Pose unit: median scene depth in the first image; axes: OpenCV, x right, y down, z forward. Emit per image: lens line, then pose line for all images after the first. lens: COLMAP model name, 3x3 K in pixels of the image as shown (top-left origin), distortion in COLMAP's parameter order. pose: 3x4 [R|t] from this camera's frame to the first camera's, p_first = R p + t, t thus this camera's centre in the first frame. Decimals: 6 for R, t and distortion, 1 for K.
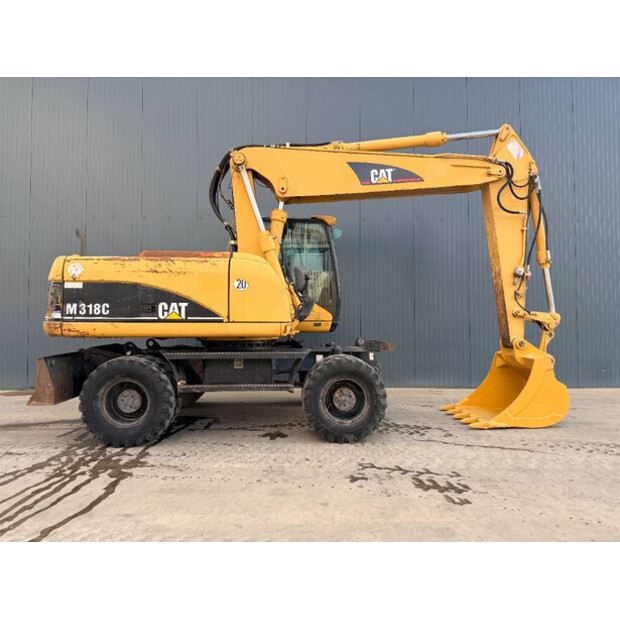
lens RADIAL K [[436.2, 0, 309.8], [0, 436.2, 323.6], [0, 0, 1]] dist [-0.027873, -0.002328]
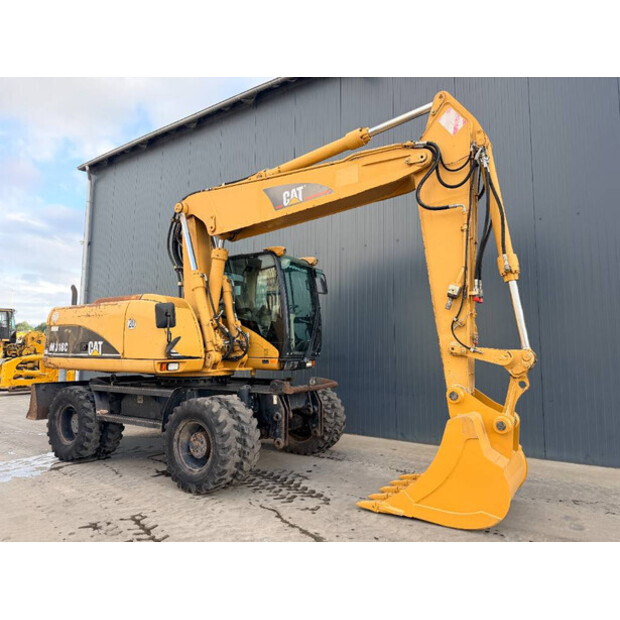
lens RADIAL K [[448.2, 0, 310.0], [0, 448.2, 310.0], [0, 0, 1]] dist [-0.000535, -0.005873]
pose [[0.808873, -0.049815, -0.585870, 0.723175], [-0.008419, 0.995321, -0.096254, -0.017524], [0.587924, 0.082790, 0.804669, 0.296185]]
